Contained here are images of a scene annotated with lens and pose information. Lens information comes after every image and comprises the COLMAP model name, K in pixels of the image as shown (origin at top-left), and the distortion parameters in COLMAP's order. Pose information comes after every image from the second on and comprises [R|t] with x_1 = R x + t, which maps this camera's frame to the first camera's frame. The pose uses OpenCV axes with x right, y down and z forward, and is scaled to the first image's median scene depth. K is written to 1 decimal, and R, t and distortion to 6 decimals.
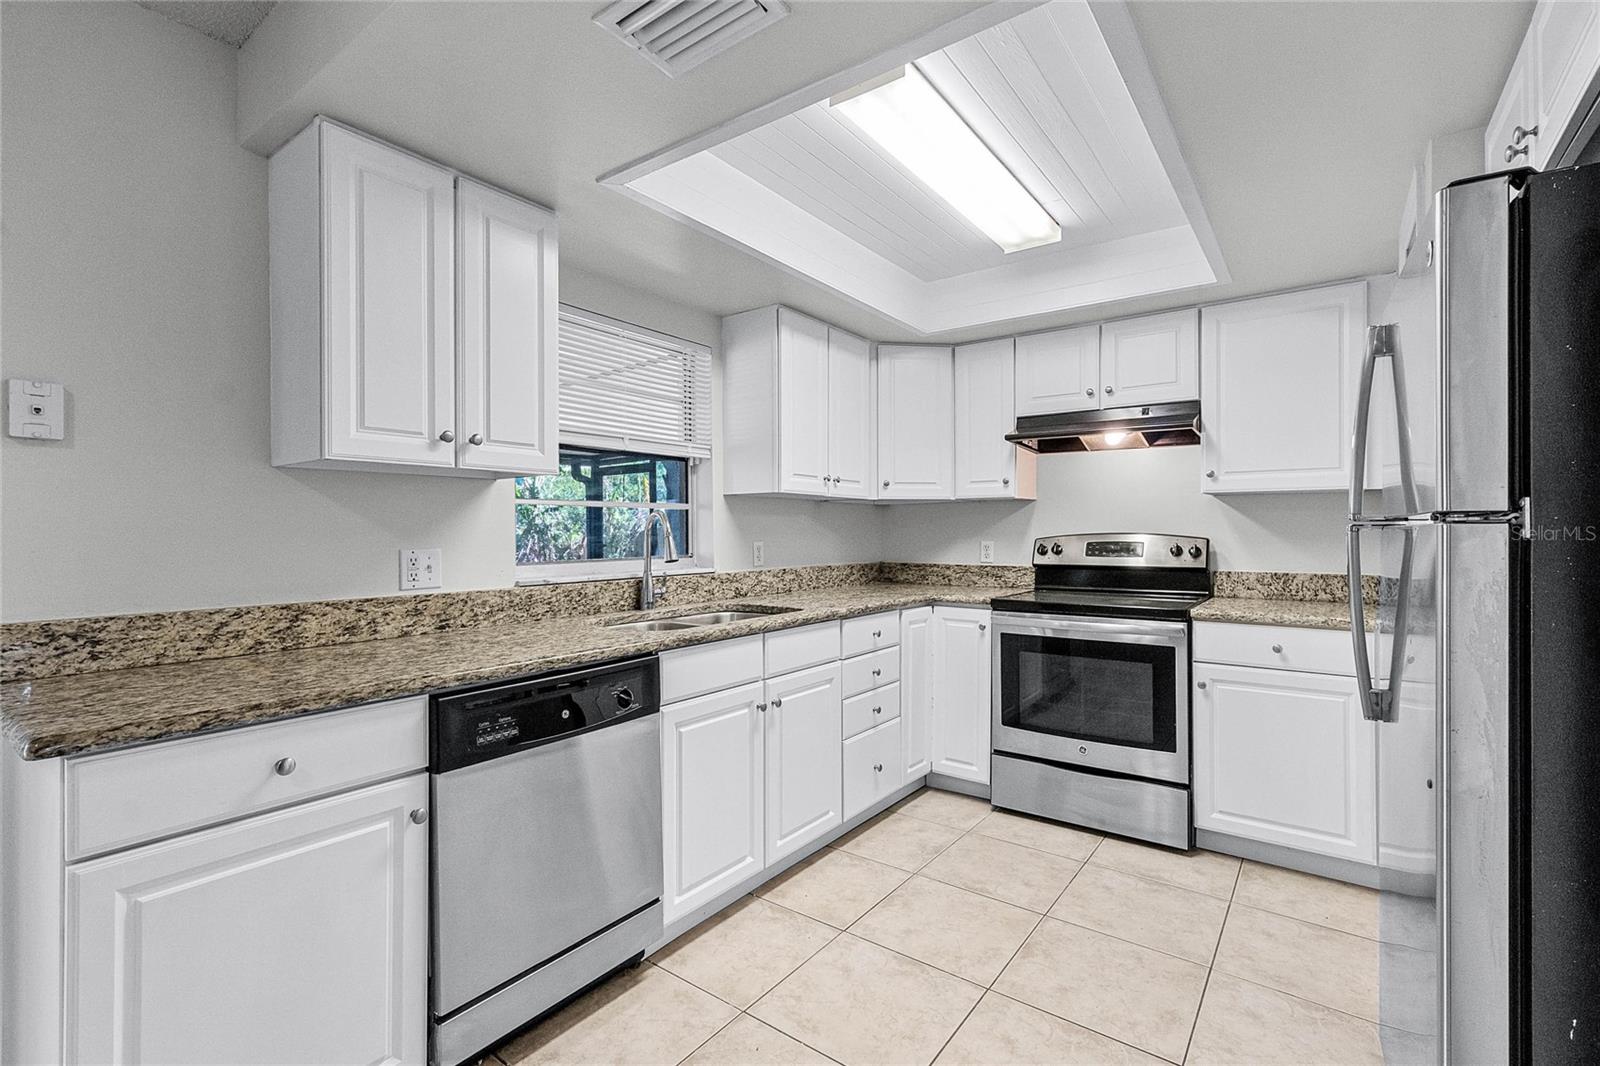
lens RADIAL K [[689.4, 0, 795.7], [0, 689.4, 533.4], [0, 0, 1]] dist [-0.009850, 0.003151]
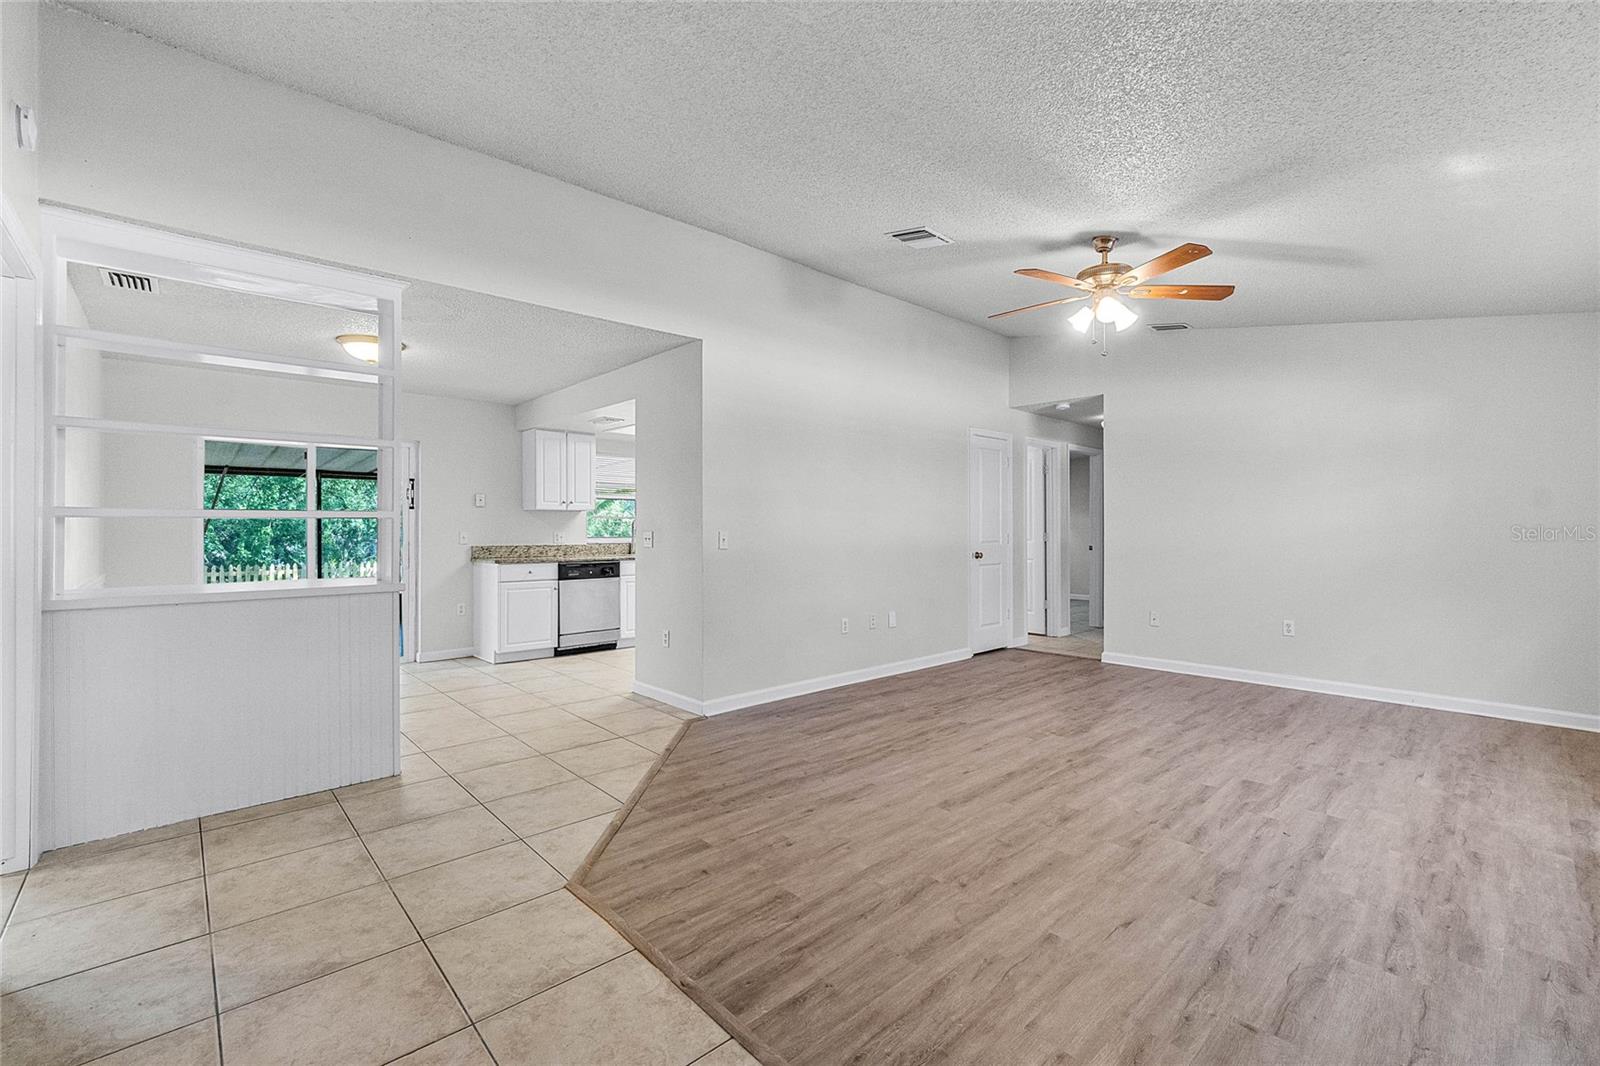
lens RADIAL K [[689.4, 0, 797.0], [0, 689.4, 526.9], [0, 0, 1]] dist [-0.009850, 0.003151]
pose [[0.984579, 0.000054, -0.174941, 1.008187], [-0.001749, 0.999953, -0.009529, 0.022292], [0.174932, 0.009688, 0.984533, -1.786122]]
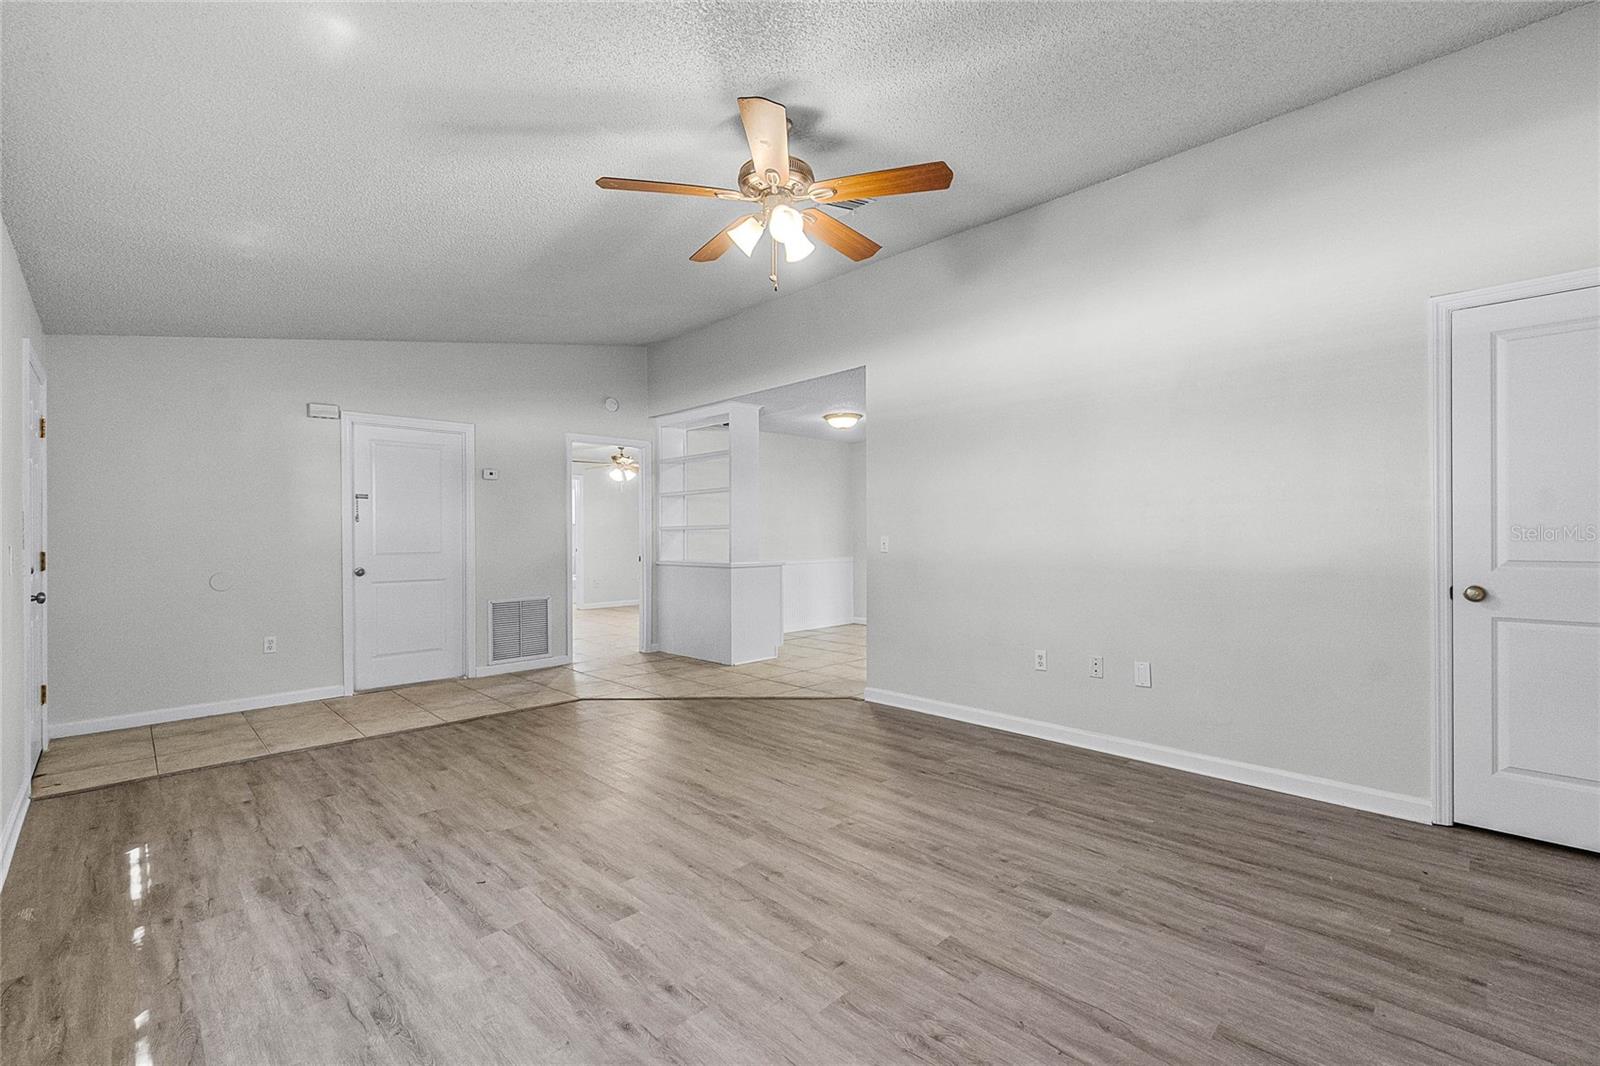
lens RADIAL K [[689.4, 0, 787.3], [0, 689.4, 535.1], [0, 0, 1]] dist [-0.009850, 0.003151]
pose [[-0.147969, 0.005020, -0.988979, 2.446740], [-0.000799, 0.999986, 0.005196, 0.005953], [0.988992, 0.001559, -0.147963, -0.035950]]
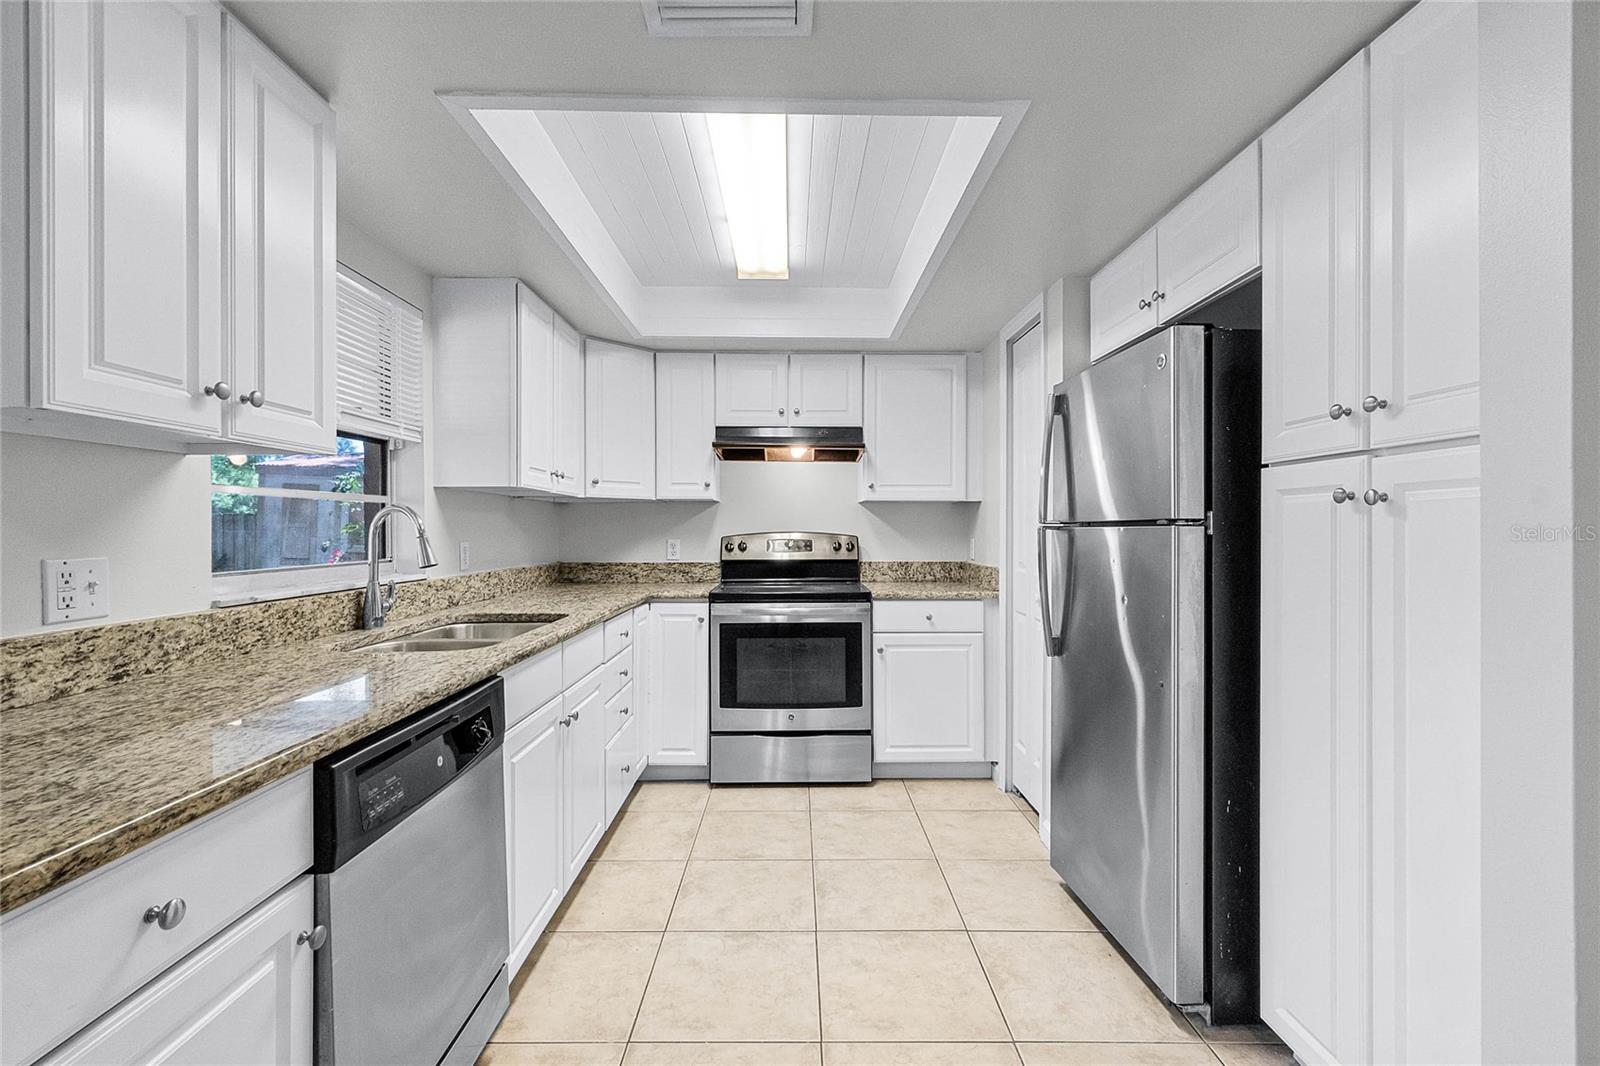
lens RADIAL K [[689.4, 0, 792.1], [0, 689.4, 527.0], [0, 0, 1]] dist [-0.009850, 0.003151]
pose [[0.793897, 0.003846, 0.608040, -0.323870], [0.000870, 0.999972, -0.007460, 0.000020], [-0.608051, 0.006451, 0.793872, 0.077475]]
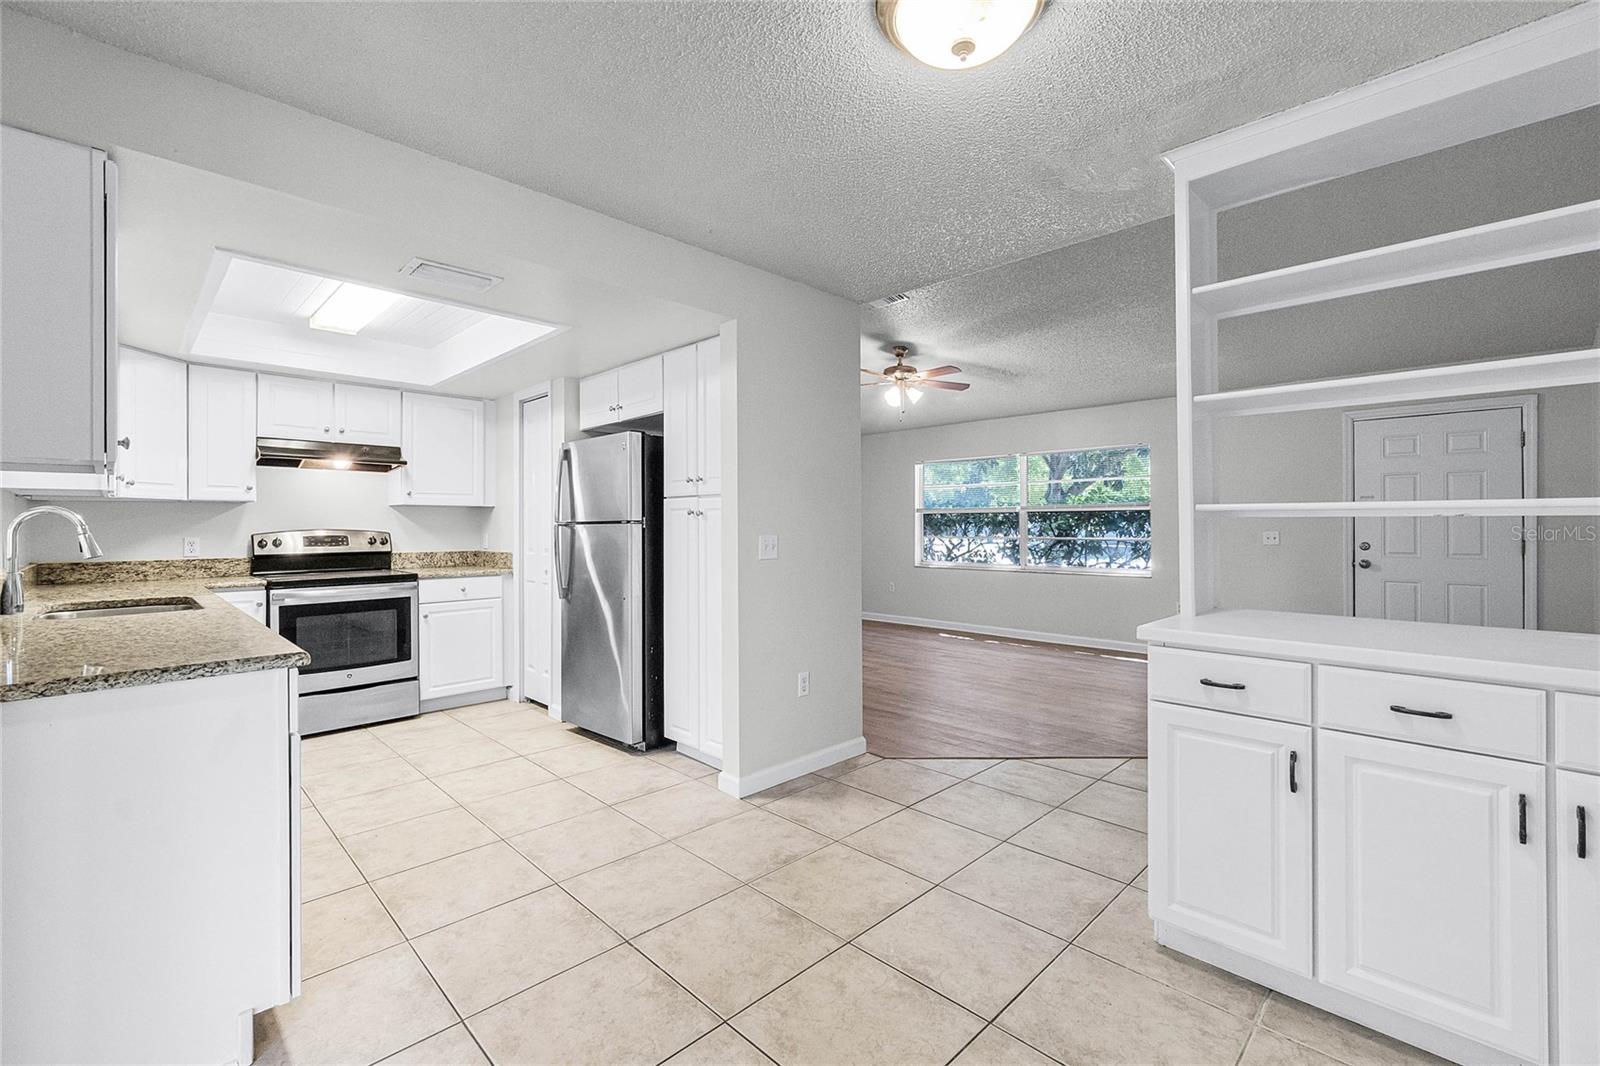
lens RADIAL K [[689.4, 0, 794.6], [0, 689.4, 522.8], [0, 0, 1]] dist [-0.009850, 0.003151]
pose [[0.131033, 0.006425, 0.991357, -1.012241], [0.007835, 0.999941, -0.007516, 0.005235], [-0.991347, 0.008752, 0.130975, -0.152162]]
